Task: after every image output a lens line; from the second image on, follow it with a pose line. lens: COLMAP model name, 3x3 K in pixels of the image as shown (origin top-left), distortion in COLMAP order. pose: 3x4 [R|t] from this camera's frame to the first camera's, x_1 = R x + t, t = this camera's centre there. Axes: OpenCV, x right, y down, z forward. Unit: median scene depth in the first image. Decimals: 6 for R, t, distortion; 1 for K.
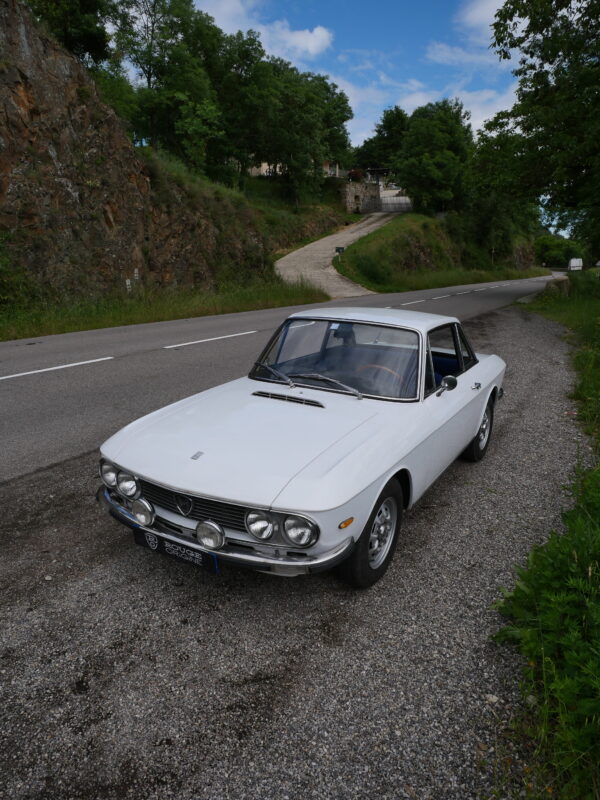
lens RADIAL K [[591.1, 0, 300.0], [0, 591.1, 400.0], [0, 0, 1]] dist [-0.003949, -0.000964]
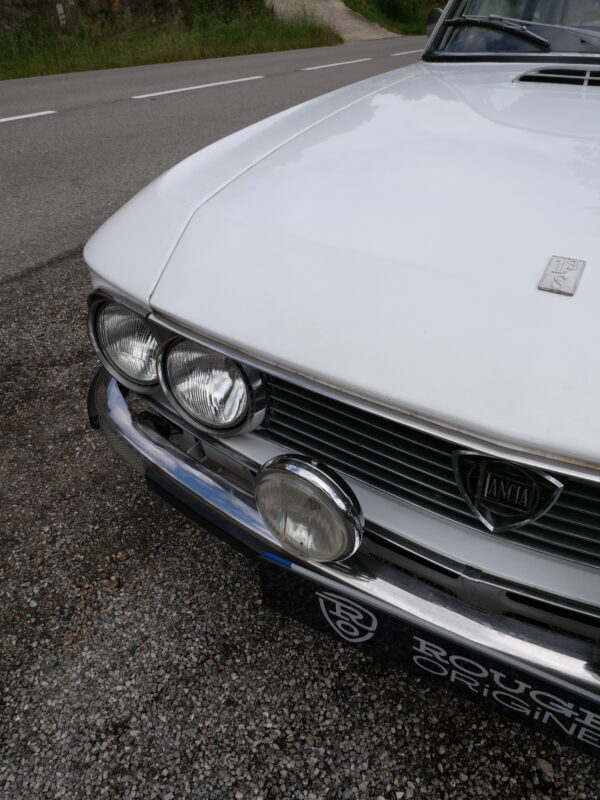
lens RADIAL K [[662.4, 0, 300.0], [0, 662.4, 400.0], [0, 0, 1]] dist [-0.001474, -0.003959]
pose [[0.999192, -0.031752, 0.024640, -0.129067], [0.023104, 0.955427, 0.294323, 0.030868], [-0.032887, -0.293516, 0.955388, 0.356178]]
